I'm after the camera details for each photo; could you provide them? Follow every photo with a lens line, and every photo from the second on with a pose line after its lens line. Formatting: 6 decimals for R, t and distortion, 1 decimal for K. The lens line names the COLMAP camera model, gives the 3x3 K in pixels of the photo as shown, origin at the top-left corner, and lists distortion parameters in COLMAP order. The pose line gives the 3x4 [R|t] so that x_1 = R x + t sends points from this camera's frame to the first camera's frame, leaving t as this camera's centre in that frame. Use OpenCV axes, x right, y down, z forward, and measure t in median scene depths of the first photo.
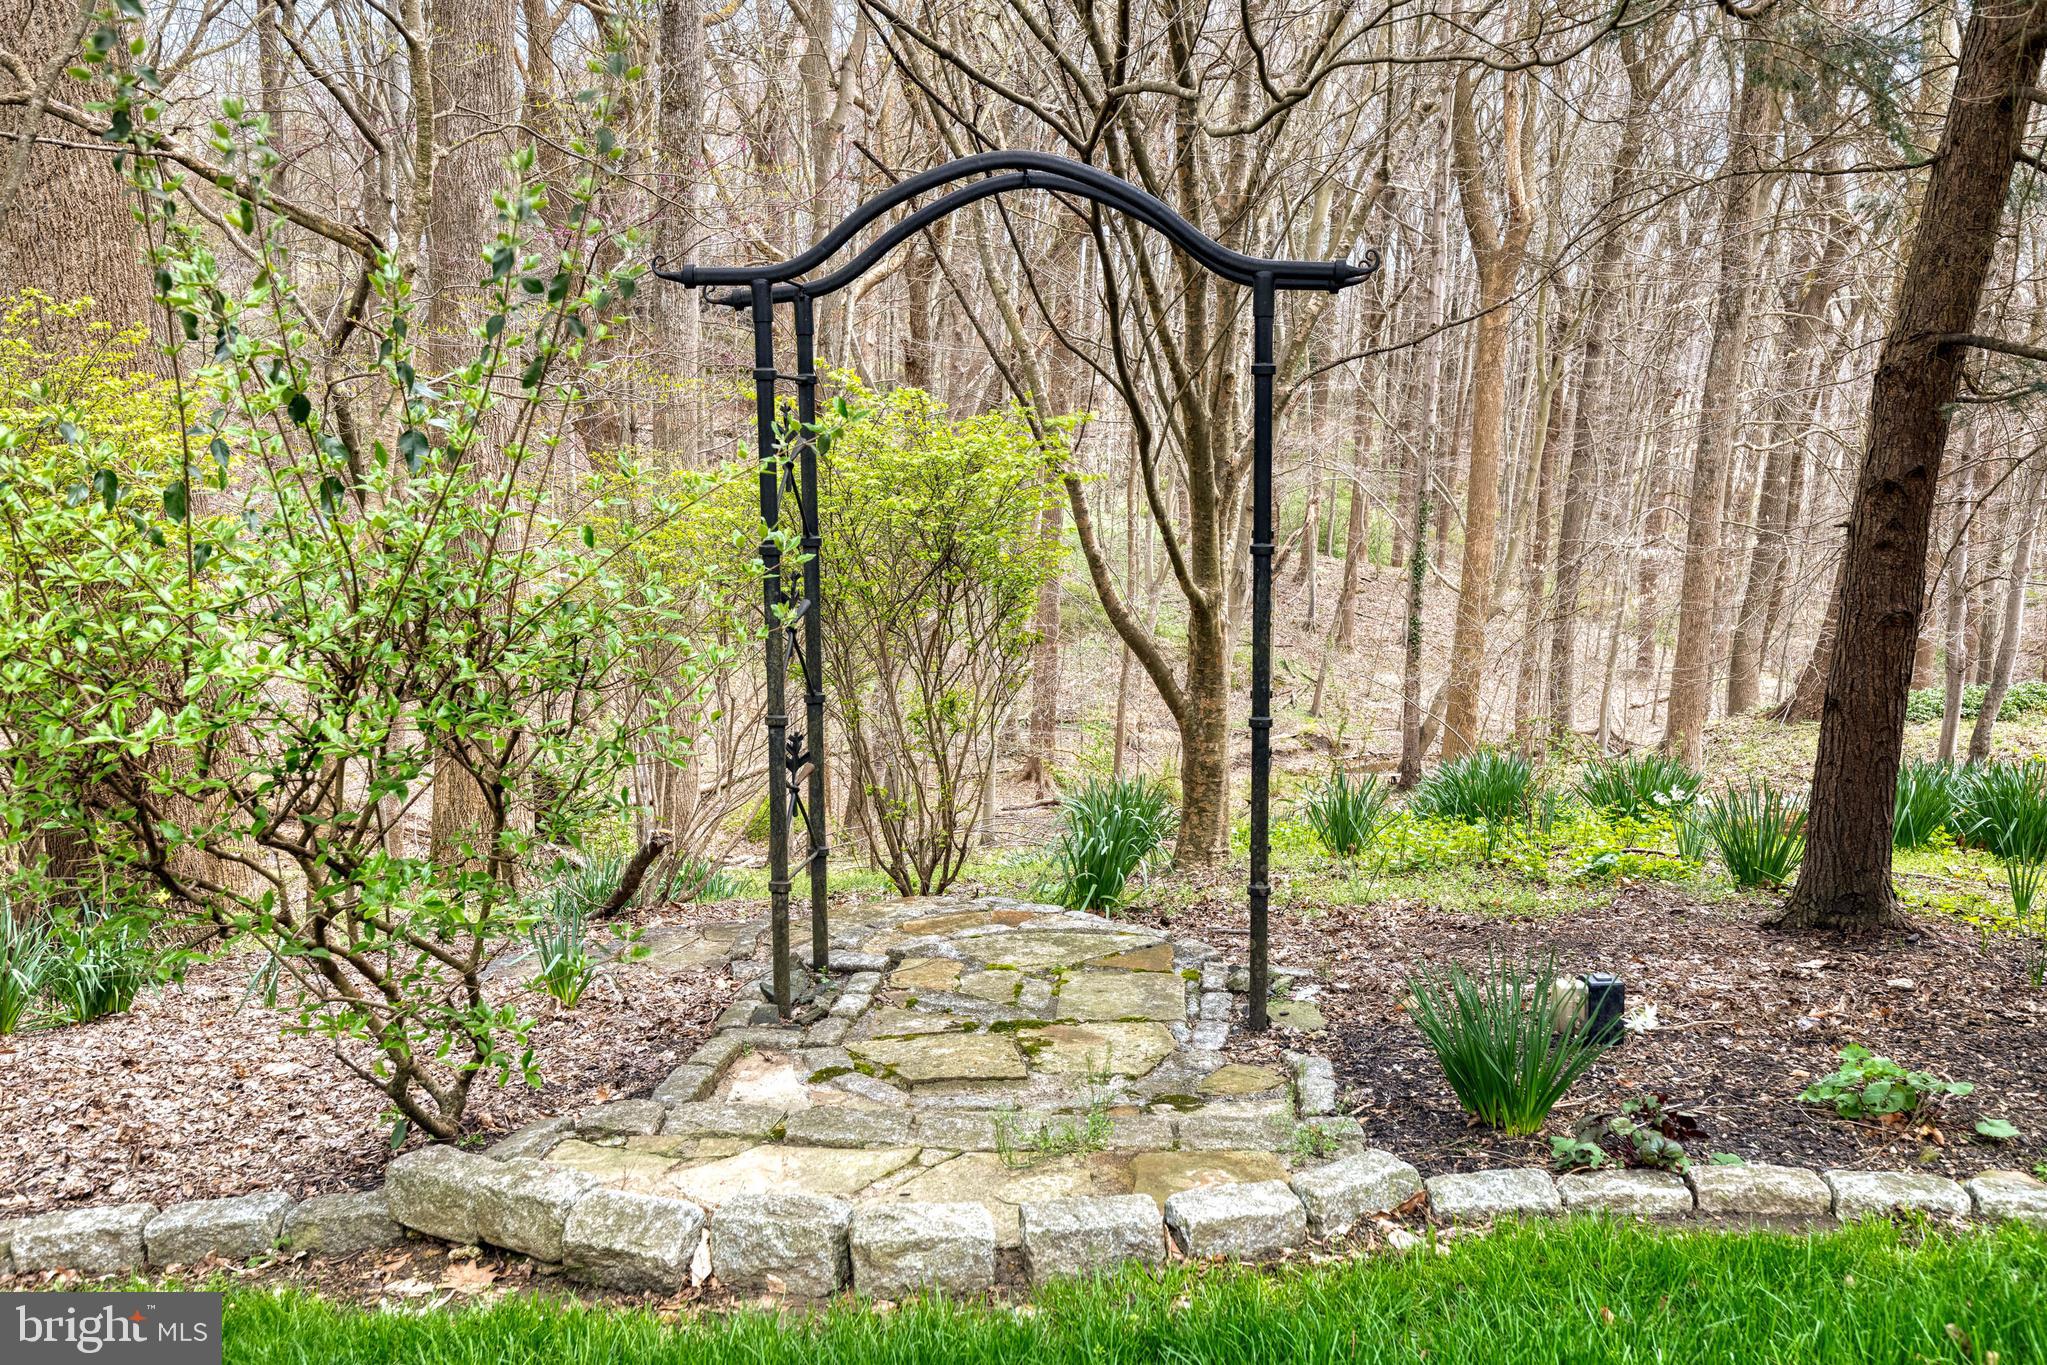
lens RADIAL K [[1795.6, 0, 1023.5], [0, 1795.6, 682.5], [0, 0, 1]] dist [-0.001055, 0.010123]
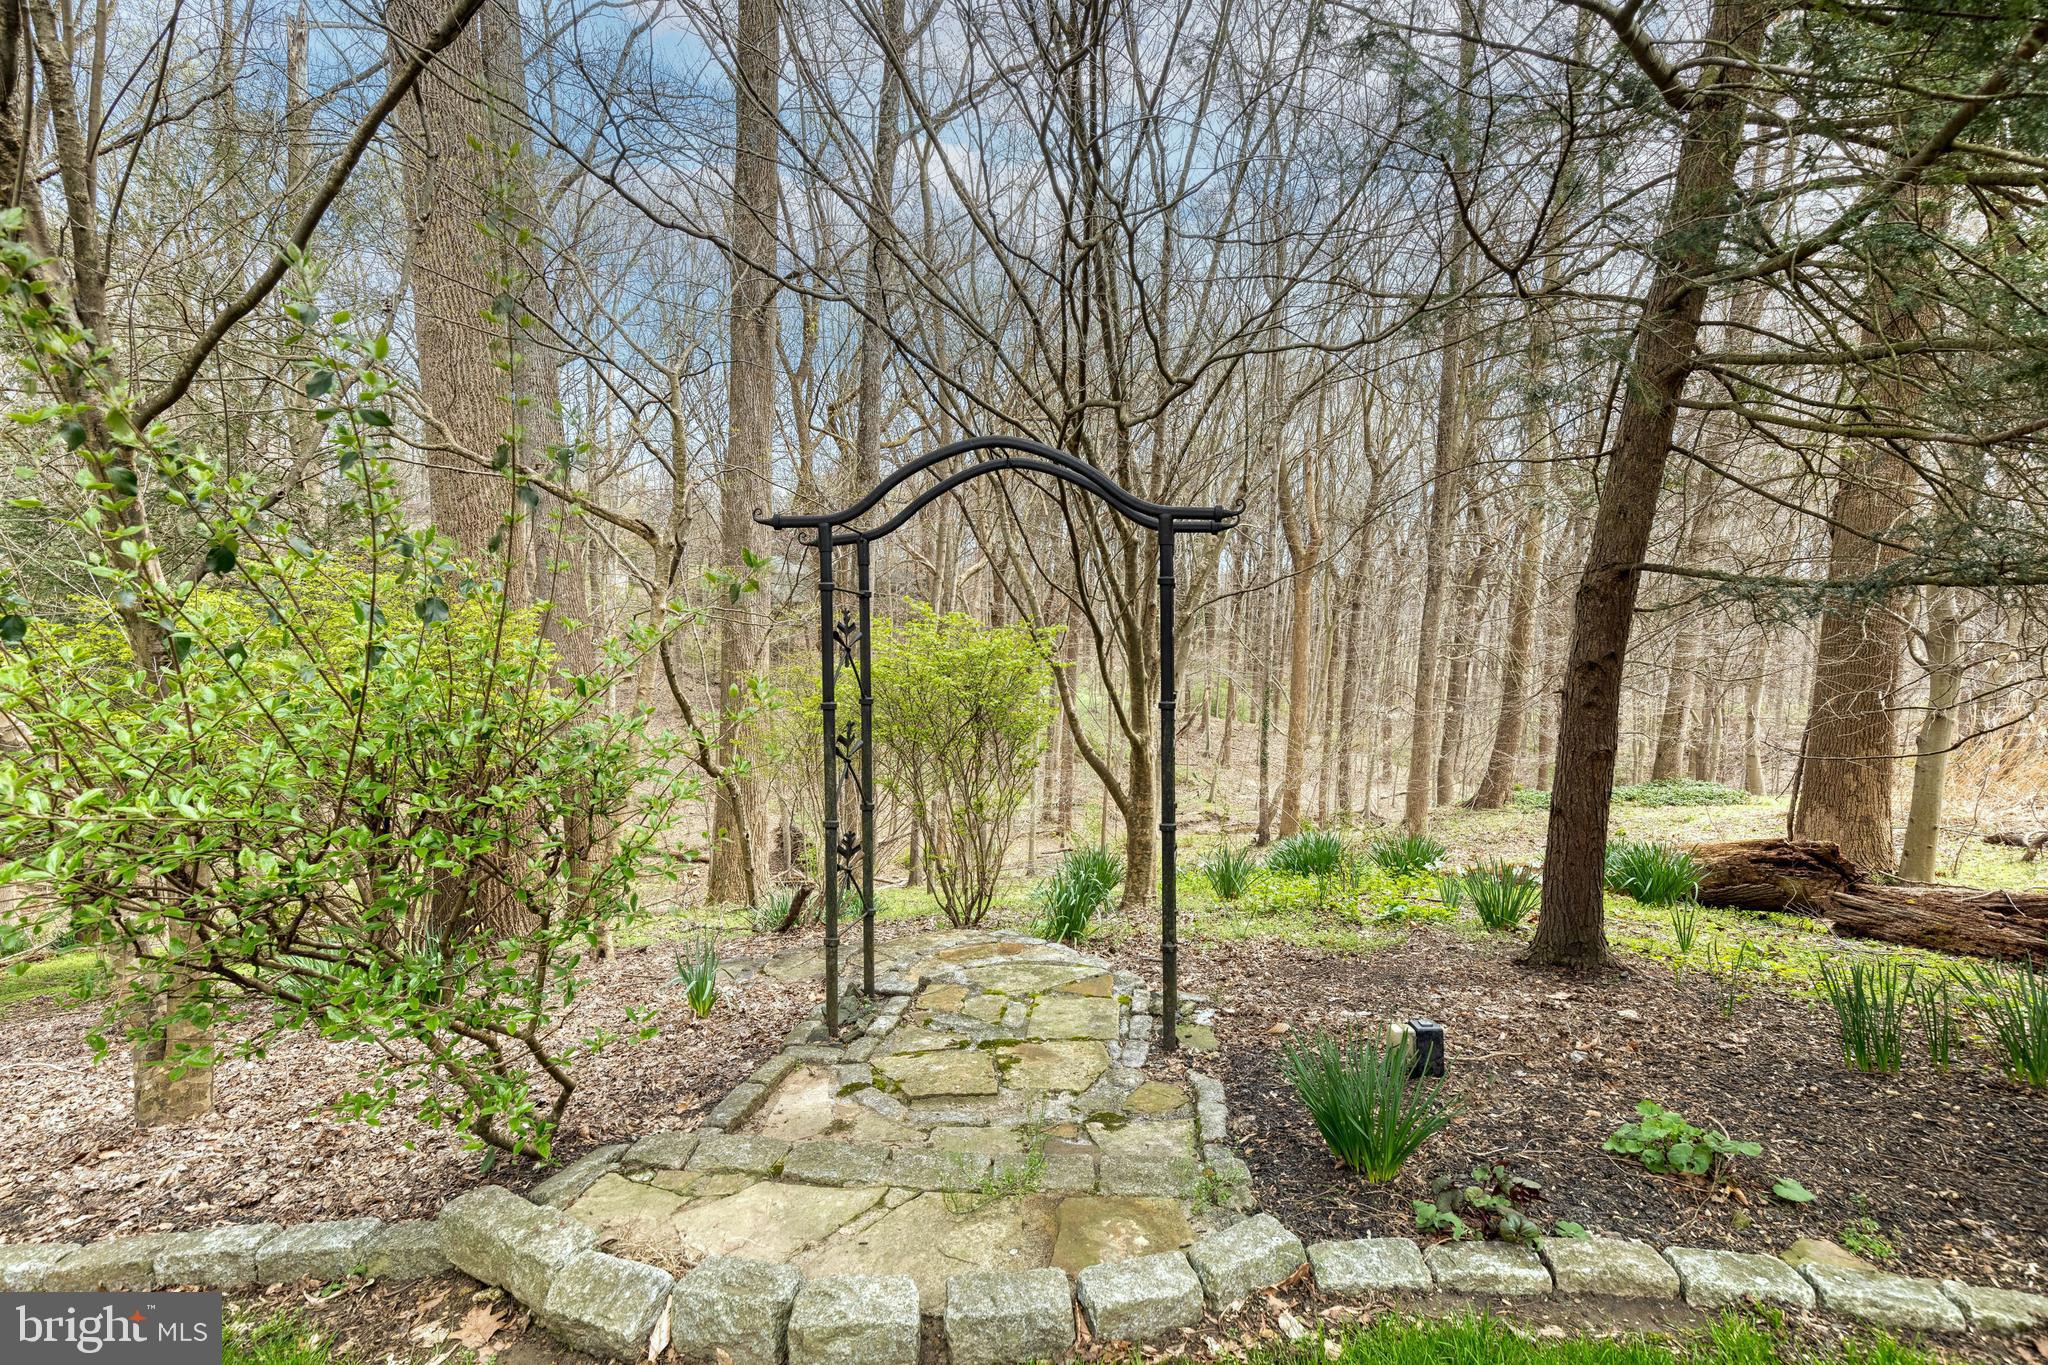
lens RADIAL K [[942.7, 0, 1024.0], [0, 942.7, 682.5], [0, 0, 1]] dist [0.012846, -0.000006]
pose [[0.999445, -0.000400, -0.033314, 0.041975], [-0.003163, 0.994272, -0.106833, -0.011412], [0.033166, 0.106879, 0.993719, 0.235468]]
